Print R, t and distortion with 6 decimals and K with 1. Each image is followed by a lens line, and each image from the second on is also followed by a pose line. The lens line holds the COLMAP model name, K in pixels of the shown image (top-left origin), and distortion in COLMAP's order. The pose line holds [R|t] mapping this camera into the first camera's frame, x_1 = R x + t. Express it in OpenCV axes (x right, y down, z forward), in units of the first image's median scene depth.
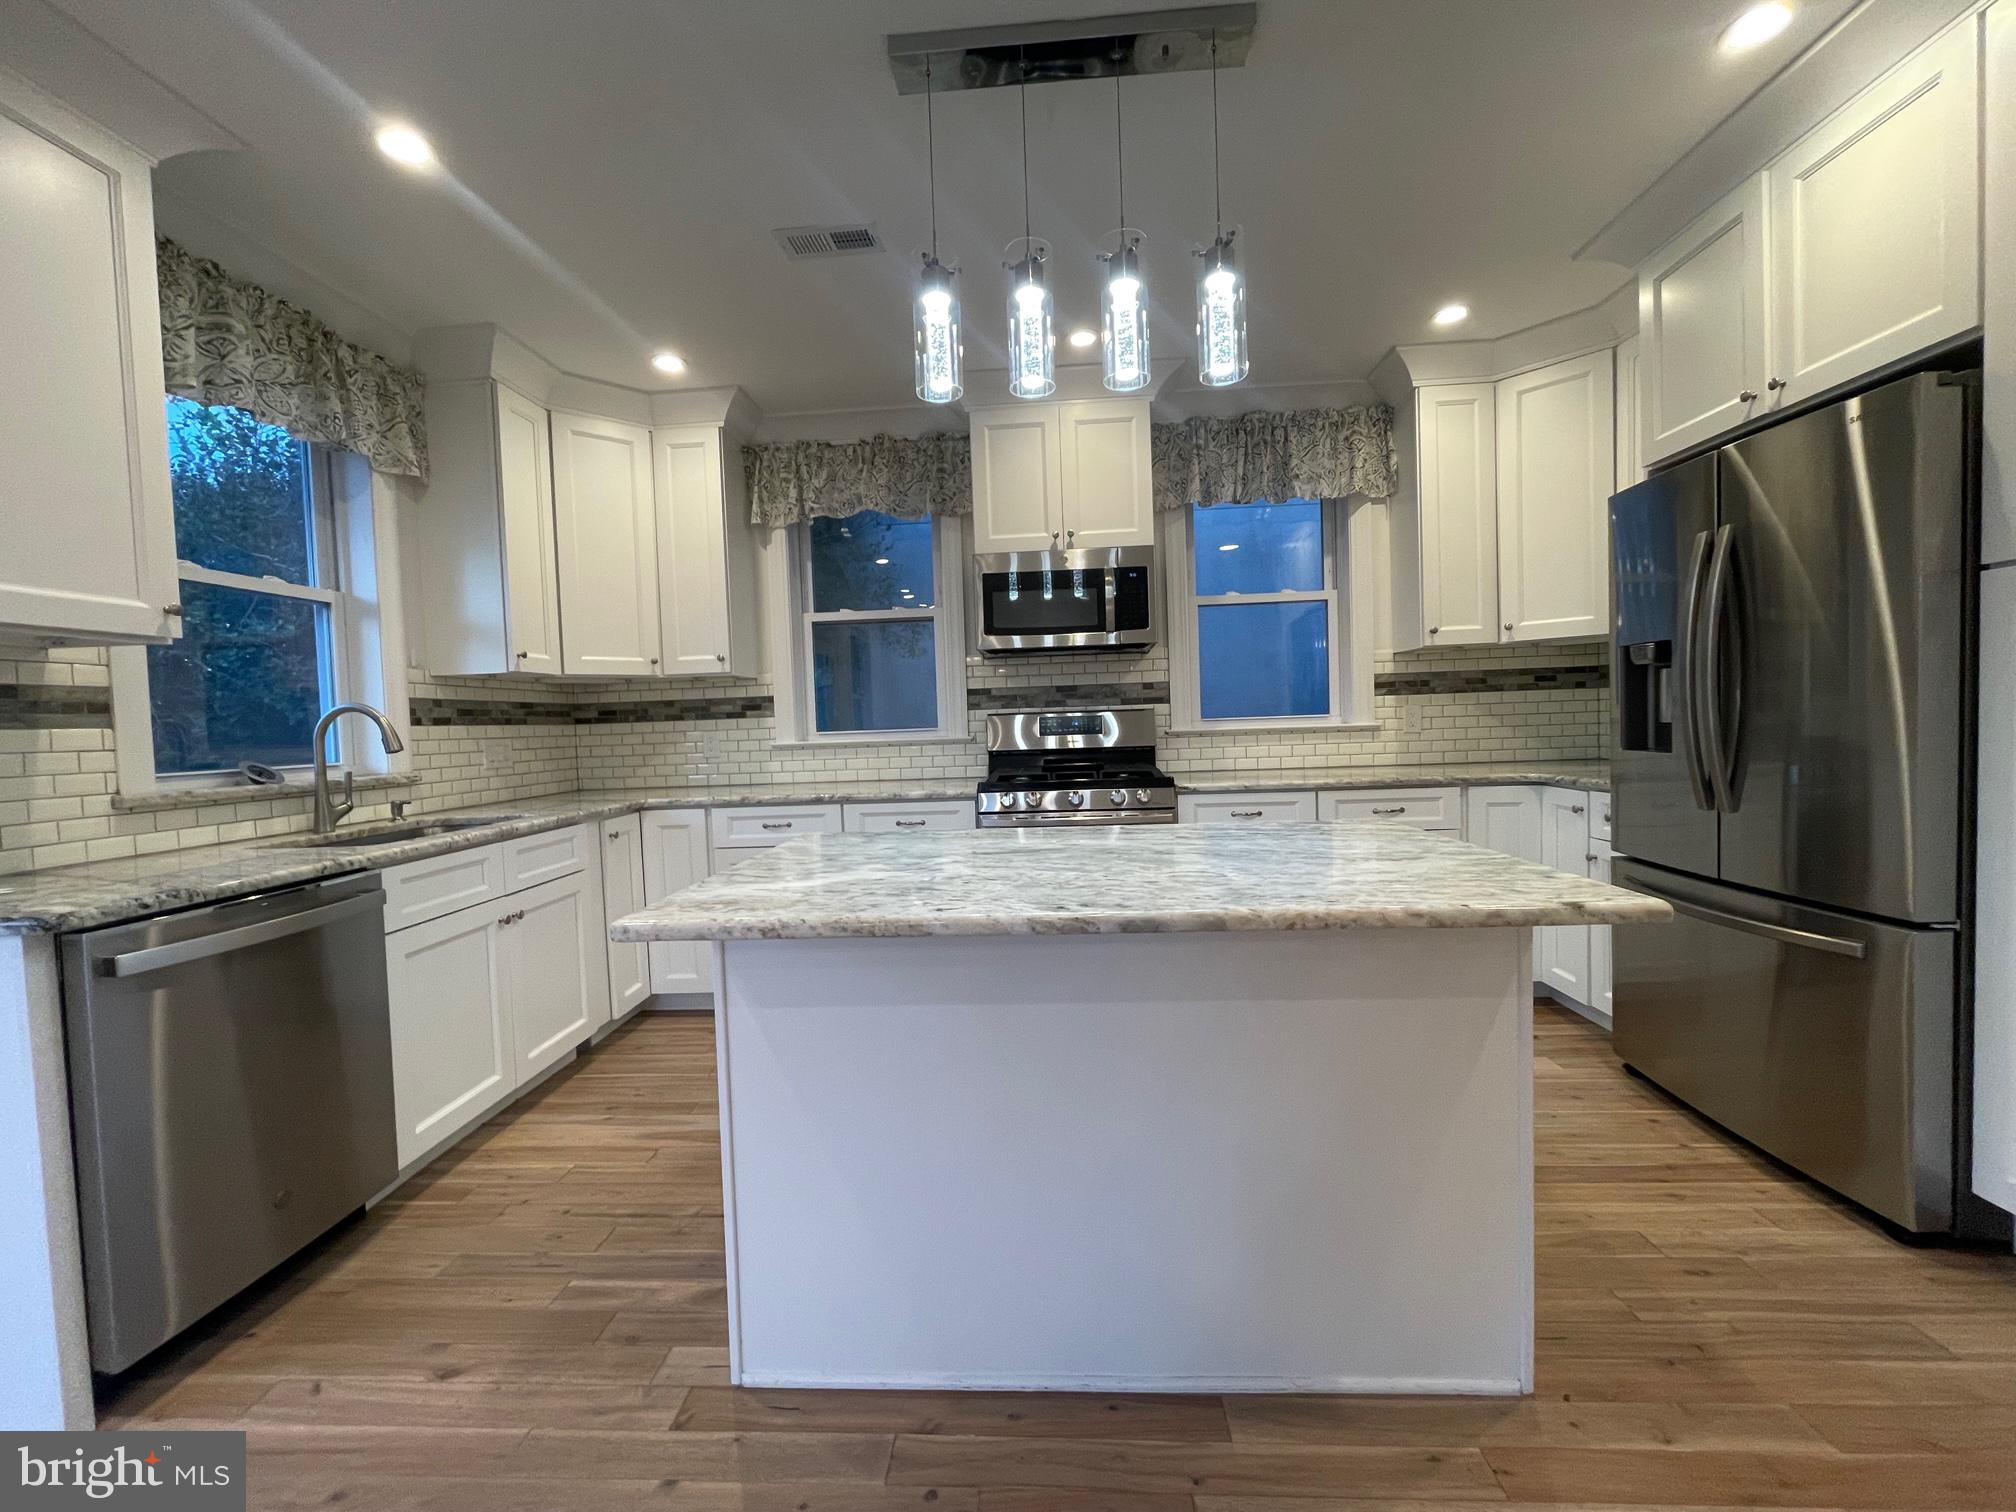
lens RADIAL K [[815.3, 0, 1005.7], [0, 815.3, 750.6], [0, 0, 1]] dist [-0.001941, -0.000499]
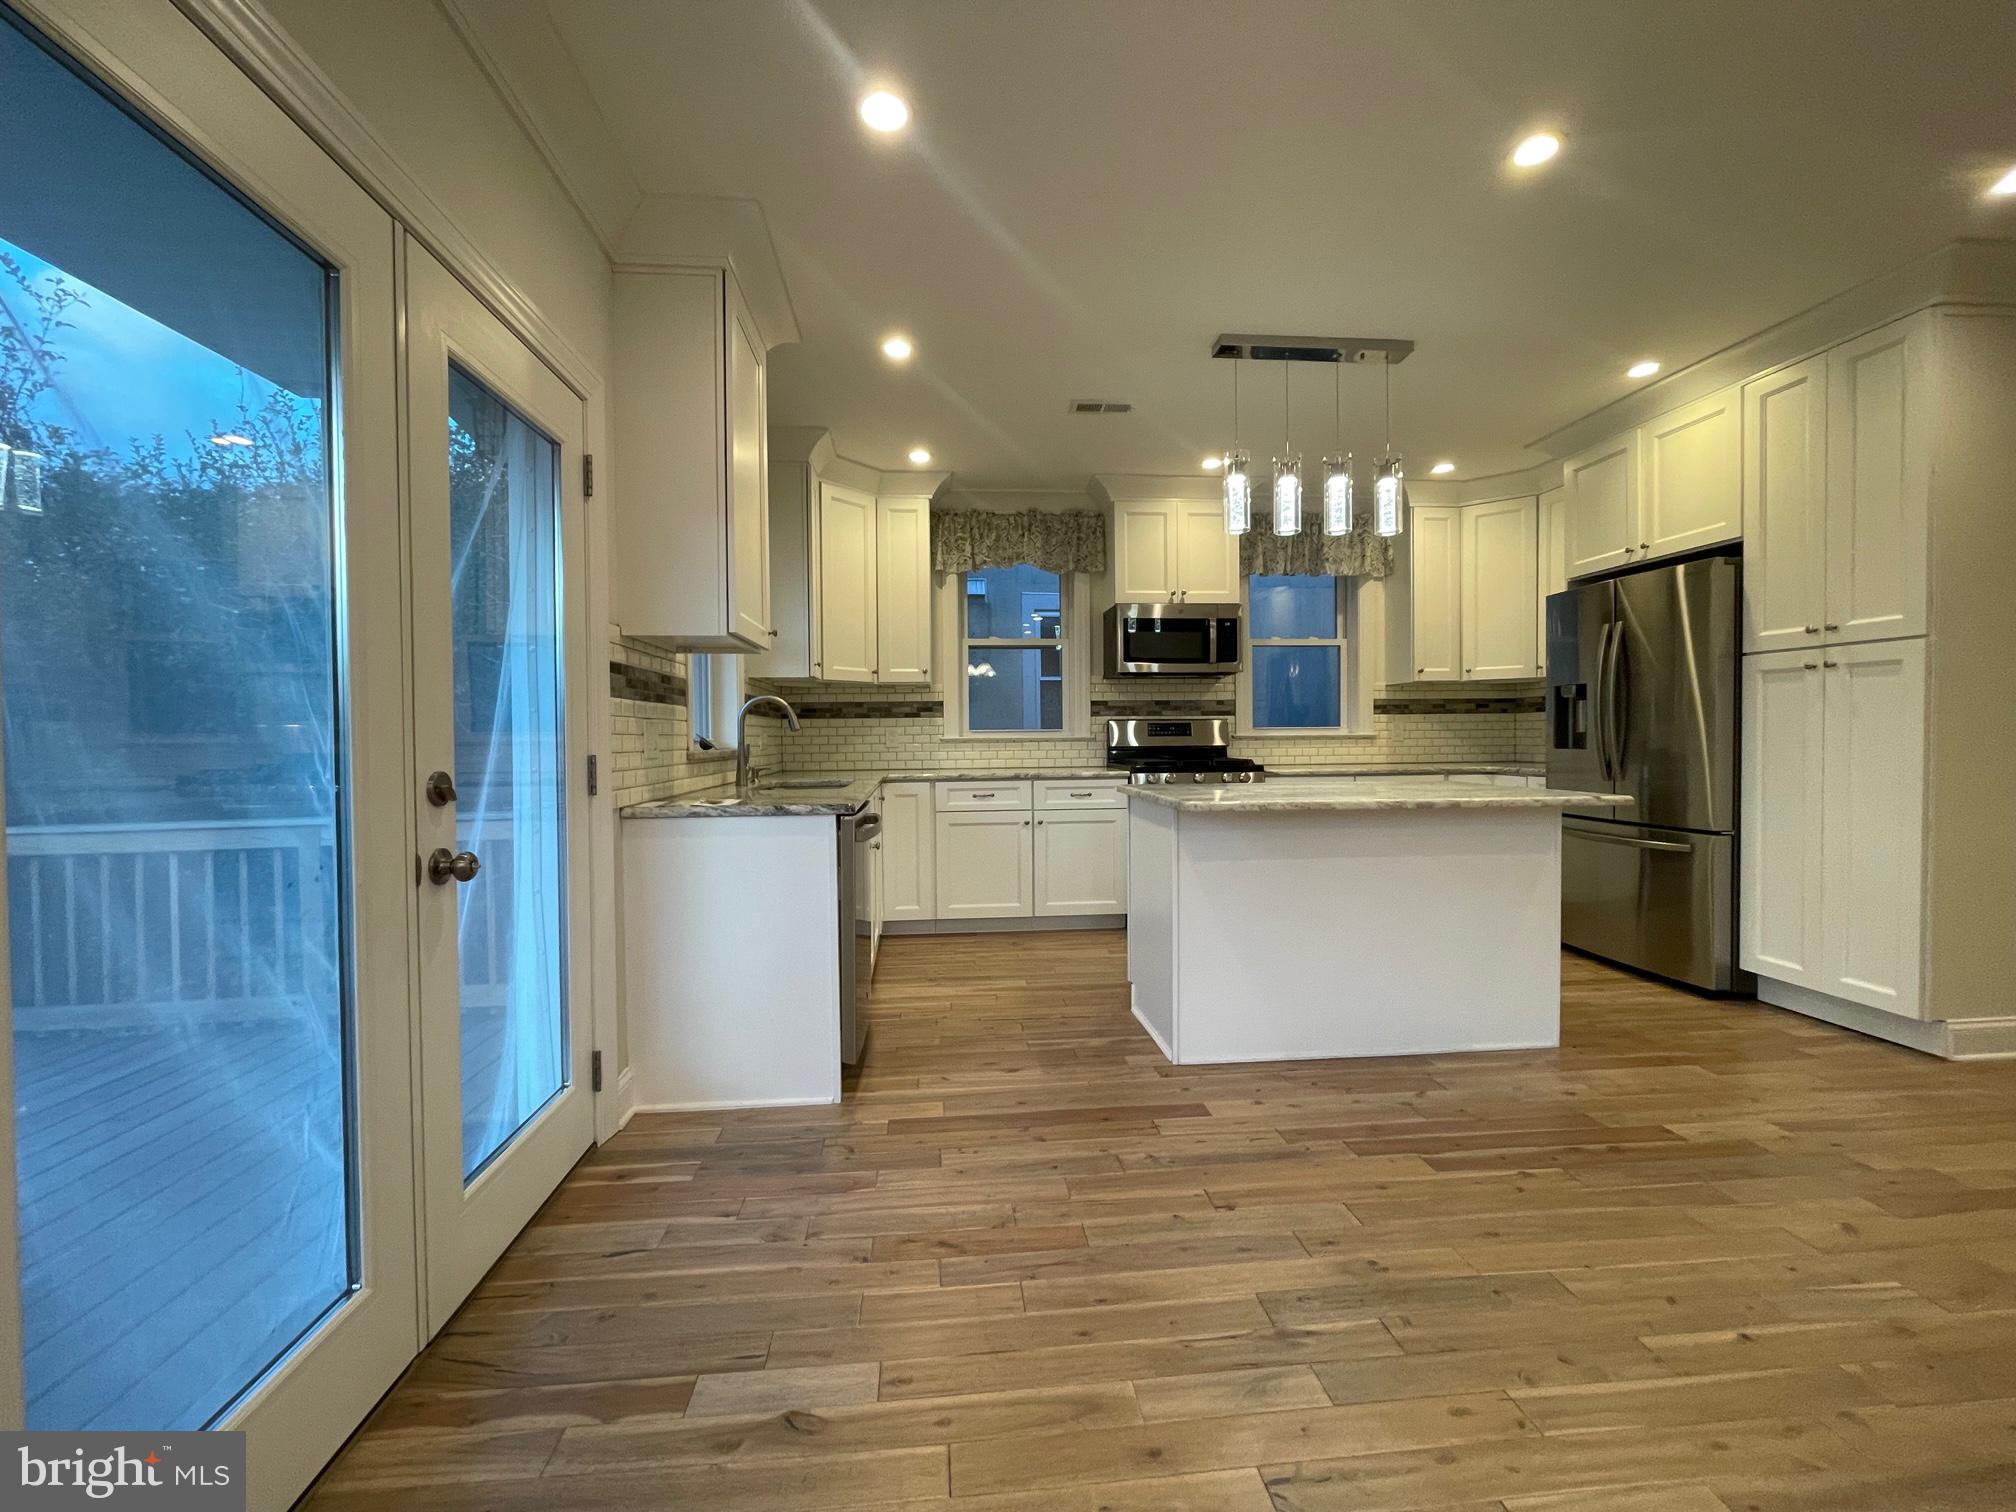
lens RADIAL K [[815.3, 0, 1006.3], [0, 815.3, 749.1], [0, 0, 1]] dist [-0.001941, -0.000499]
pose [[0.988688, 0.023097, 0.148196, -0.407692], [-0.019581, 0.999492, -0.025137, 0.043675], [-0.148701, 0.021951, 0.988639, -0.326366]]
